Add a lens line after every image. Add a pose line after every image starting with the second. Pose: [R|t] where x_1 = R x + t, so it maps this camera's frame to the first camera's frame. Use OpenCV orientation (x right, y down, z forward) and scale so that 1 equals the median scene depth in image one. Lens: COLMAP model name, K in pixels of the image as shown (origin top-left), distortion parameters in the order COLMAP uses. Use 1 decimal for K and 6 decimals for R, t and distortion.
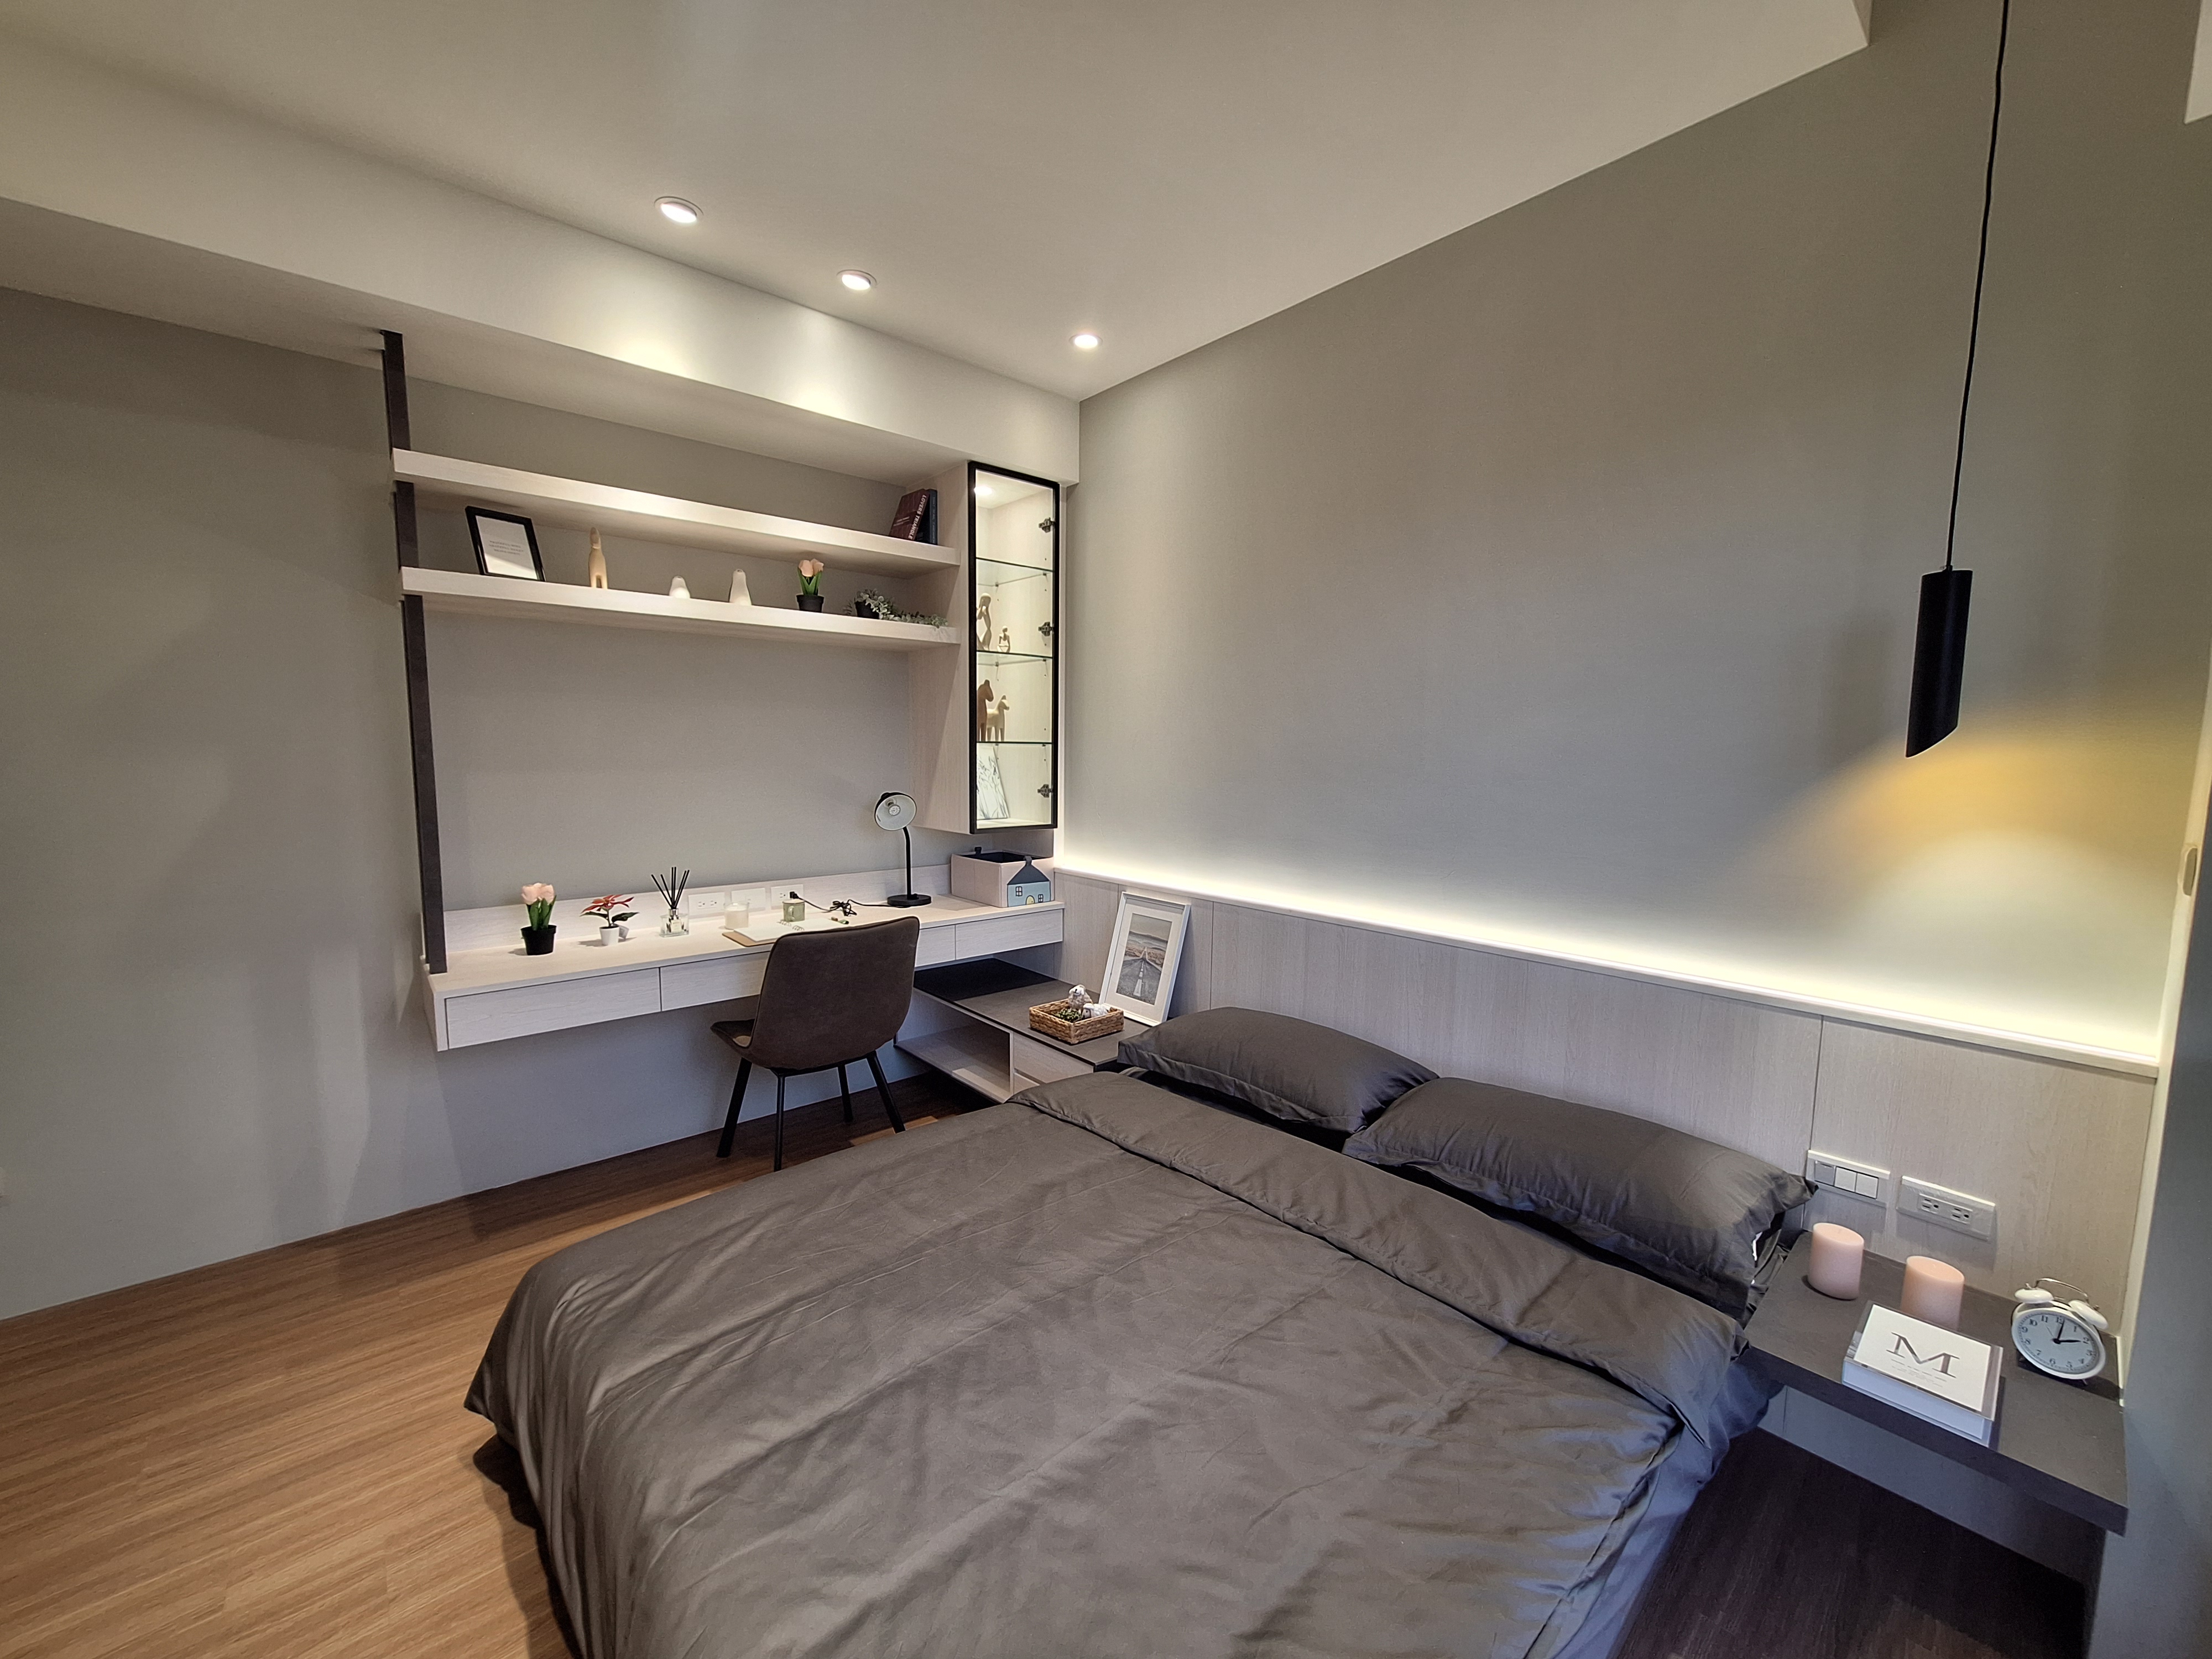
lens RADIAL K [[872.2, 0, 1119.3], [0, 872.2, 842.1], [0, 0, 1]] dist [0.001808, 0.000627]
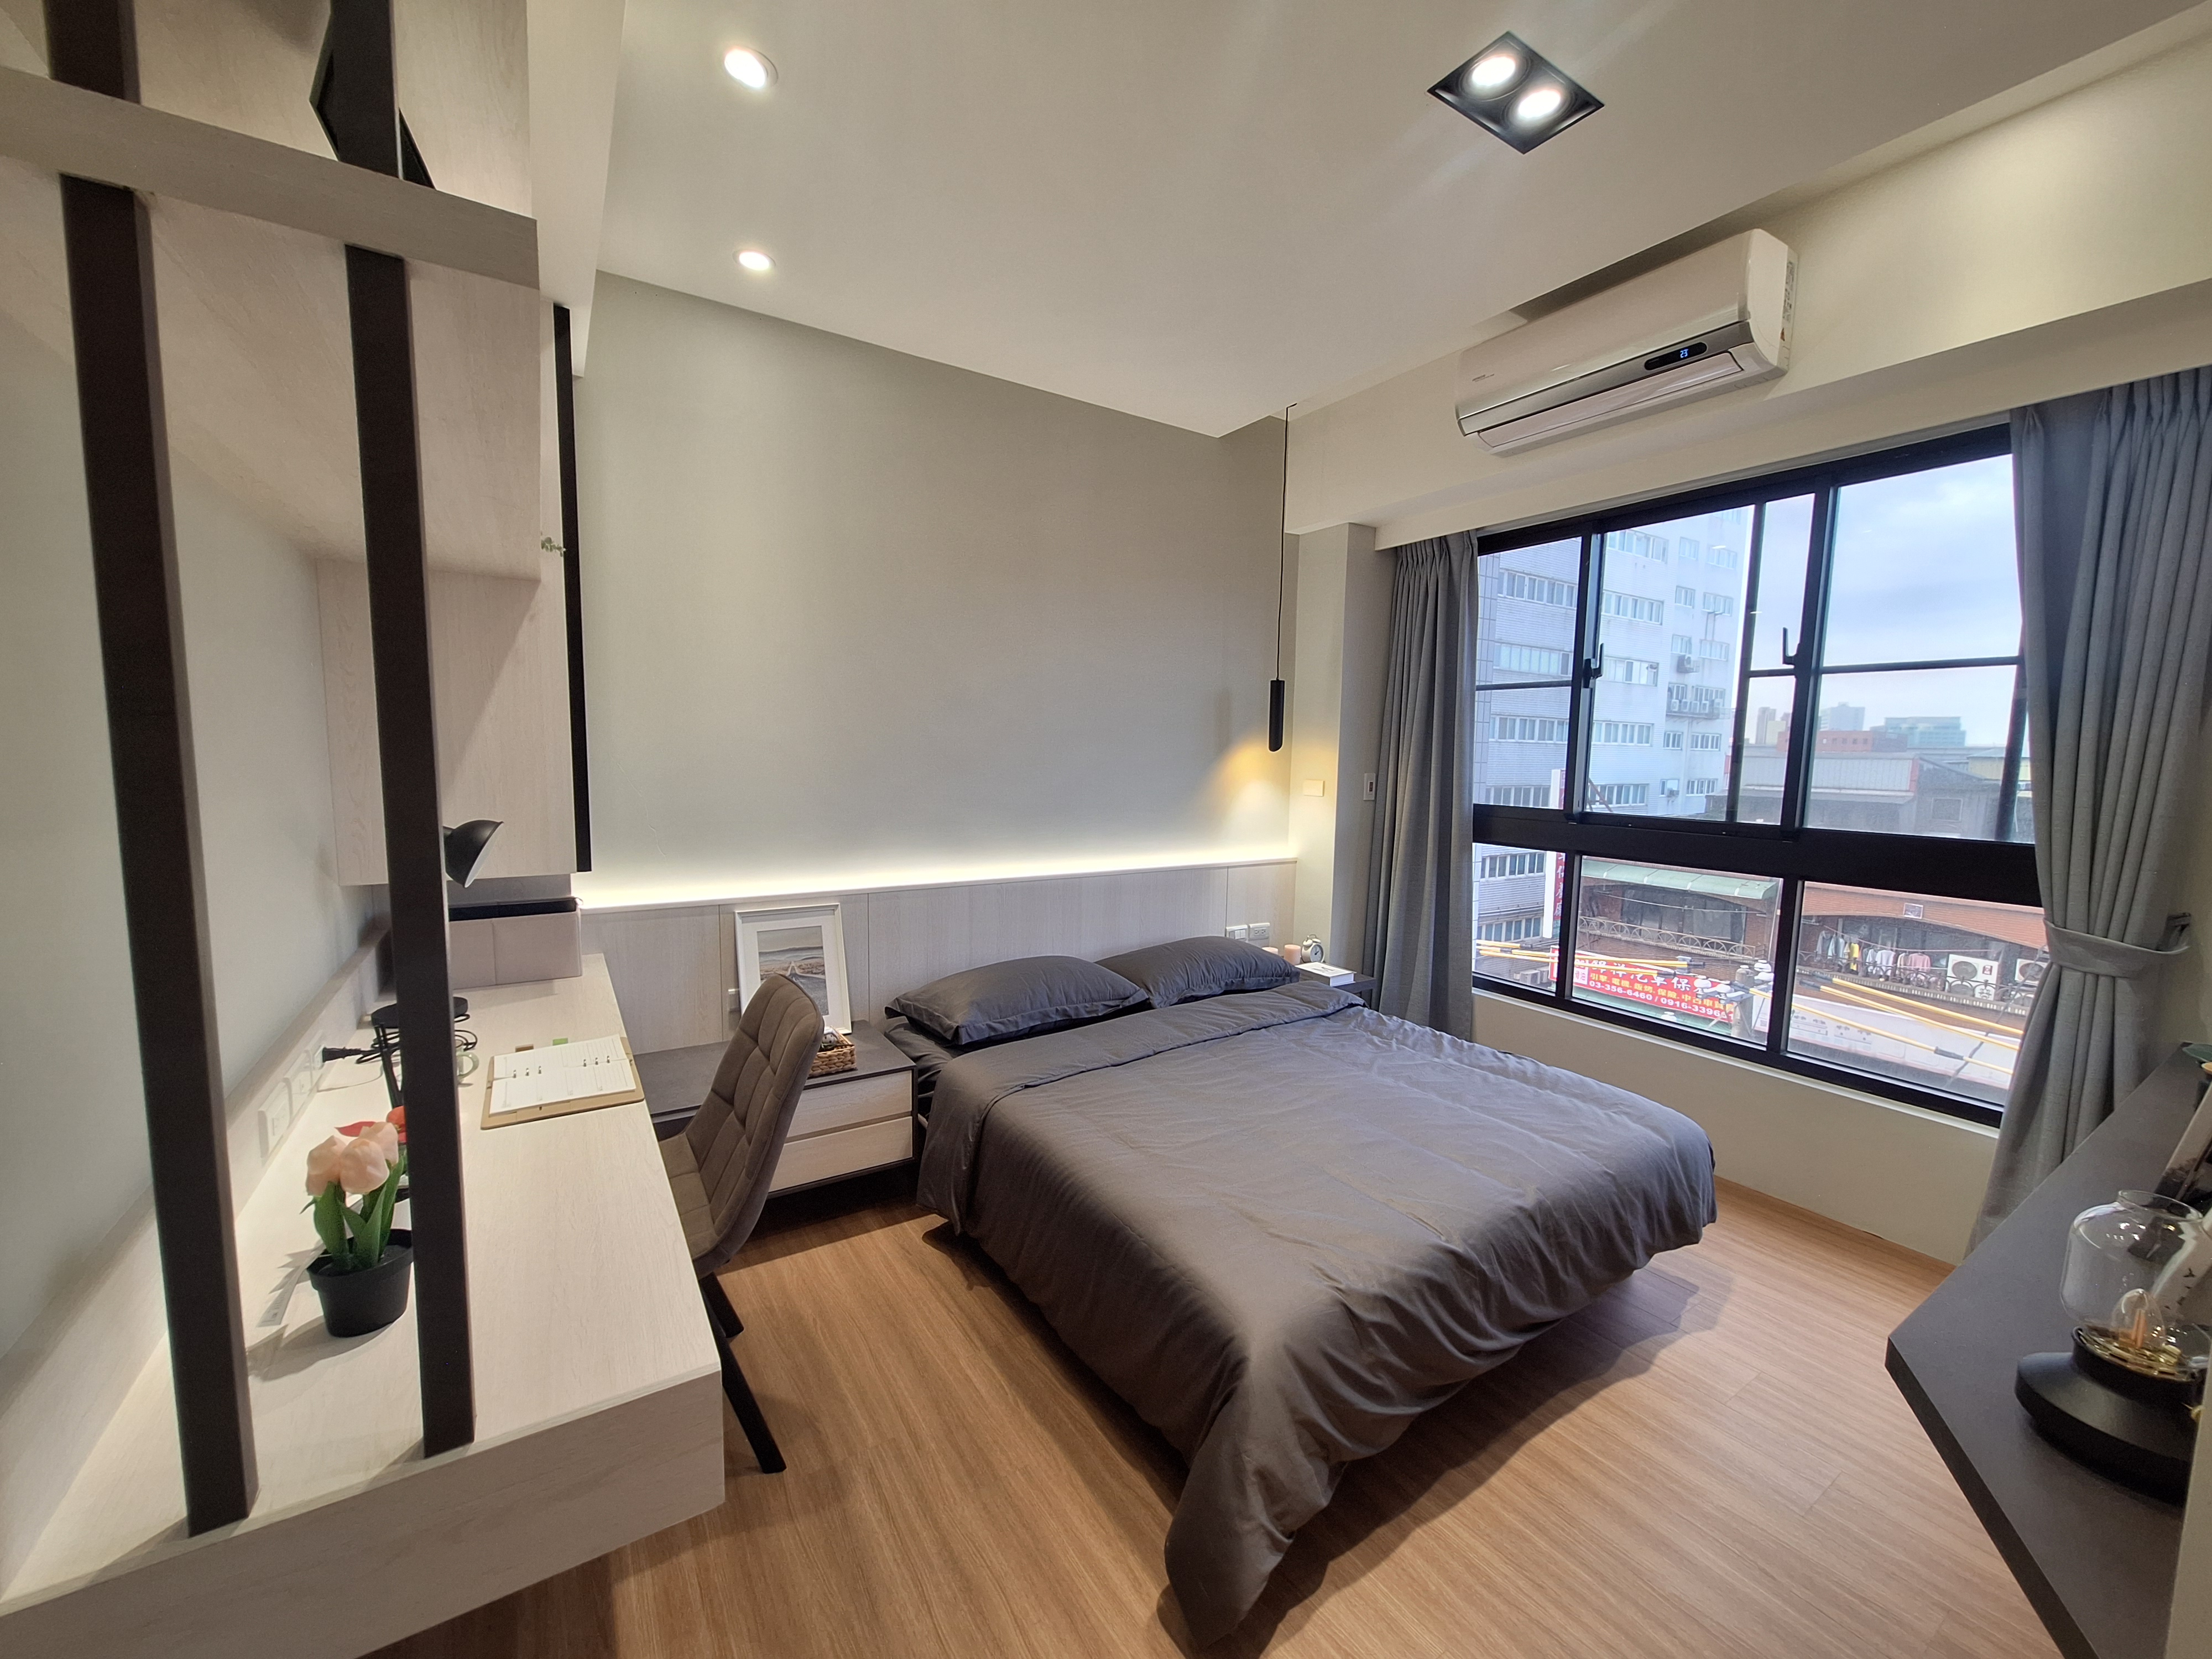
lens RADIAL K [[872.2, 0, 1101.8], [0, 872.2, 835.5], [0, 0, 1]] dist [0.001808, 0.000627]
pose [[0.157407, -0.106053, 0.981823, -1.275175], [0.092009, 0.991467, 0.092344, -0.104140], [-0.983238, 0.075801, 0.165821, 0.829815]]
